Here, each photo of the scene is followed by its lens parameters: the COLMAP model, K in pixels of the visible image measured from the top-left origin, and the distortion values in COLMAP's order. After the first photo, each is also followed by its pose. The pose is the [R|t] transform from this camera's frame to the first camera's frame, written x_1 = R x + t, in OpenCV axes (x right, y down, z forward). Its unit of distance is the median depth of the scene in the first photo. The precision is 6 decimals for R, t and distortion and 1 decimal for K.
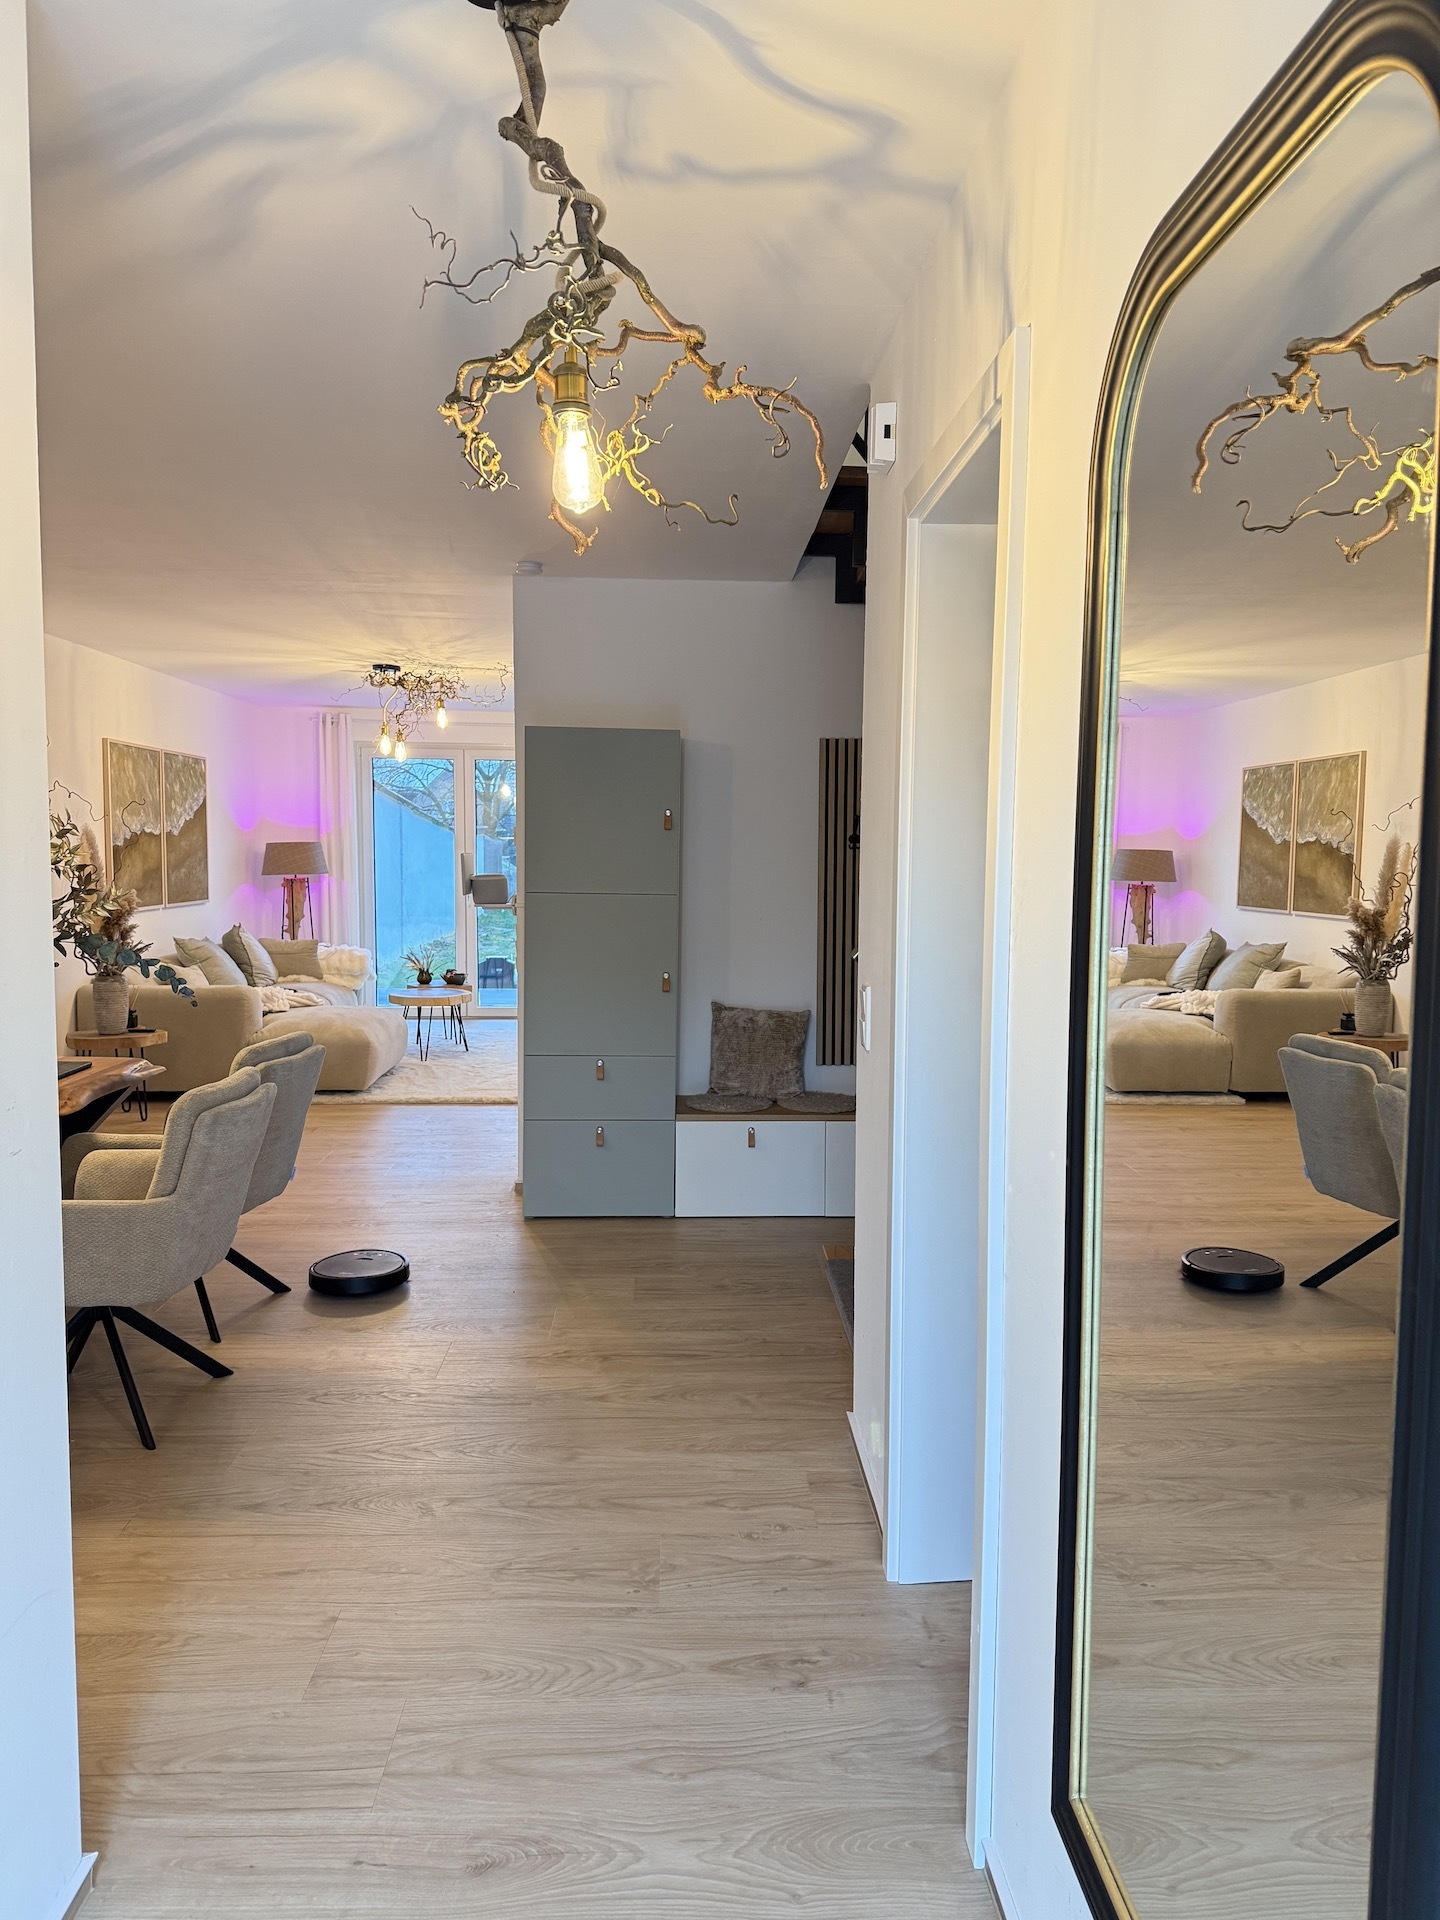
lens RADIAL K [[1312.1, 0, 722.8], [0, 1312.1, 958.3], [0, 0, 1]] dist [0.062221, 0.000540]
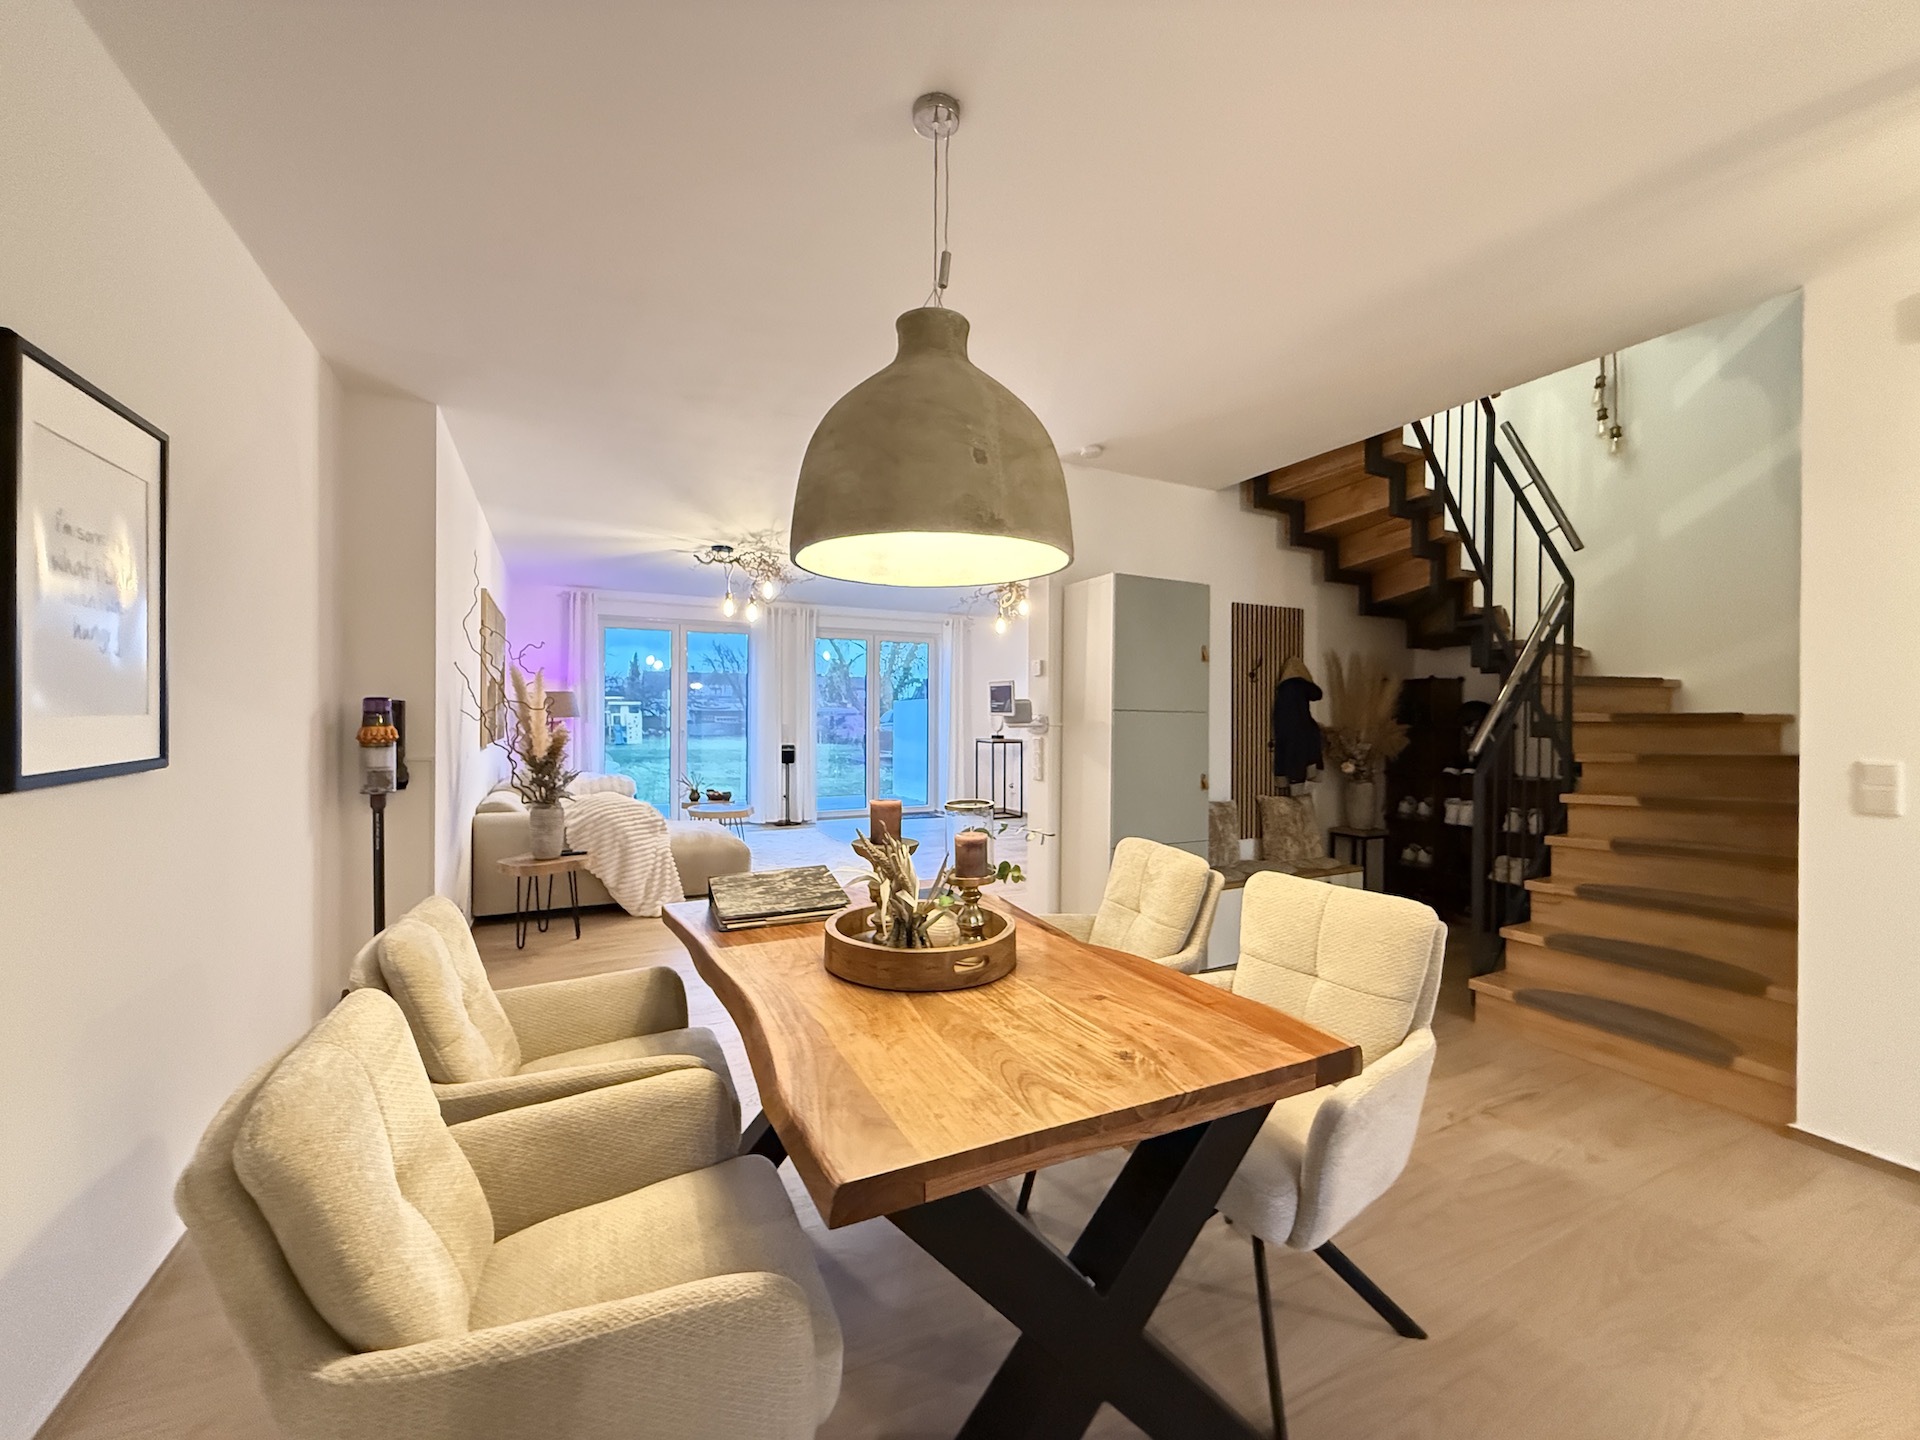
lens RADIAL K [[763.2, 0, 943.0], [0, 763.2, 718.5], [0, 0, 1]] dist [-0.002118, 0.000343]
pose [[0.918028, -0.005107, 0.396482, -0.324950], [0.035892, 0.996883, -0.070264, 0.000585], [-0.394887, 0.078735, 0.915350, 0.243167]]
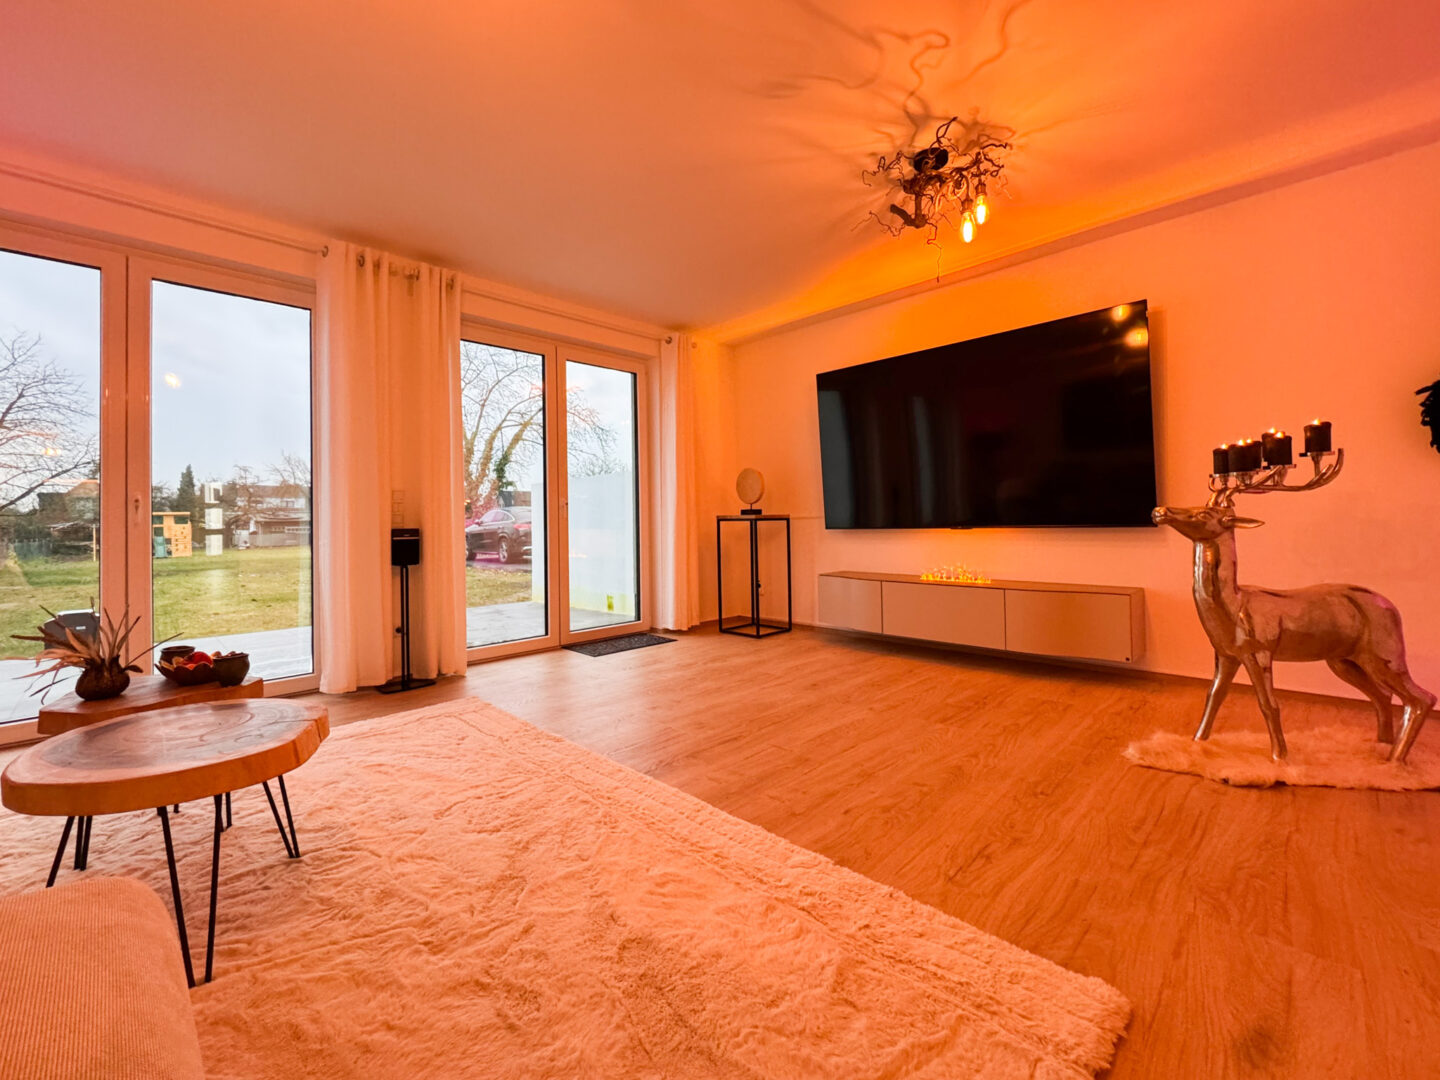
lens RADIAL K [[597.3, 0, 718.6], [0, 597.3, 510.7], [0, 0, 1]] dist [-0.003265, 0.000430]
pose [[0.736067, -0.008276, 0.676858, -0.230212], [0.079330, 0.994089, -0.074115, -0.008283], [-0.672244, 0.108249, 0.732373, 0.807332]]
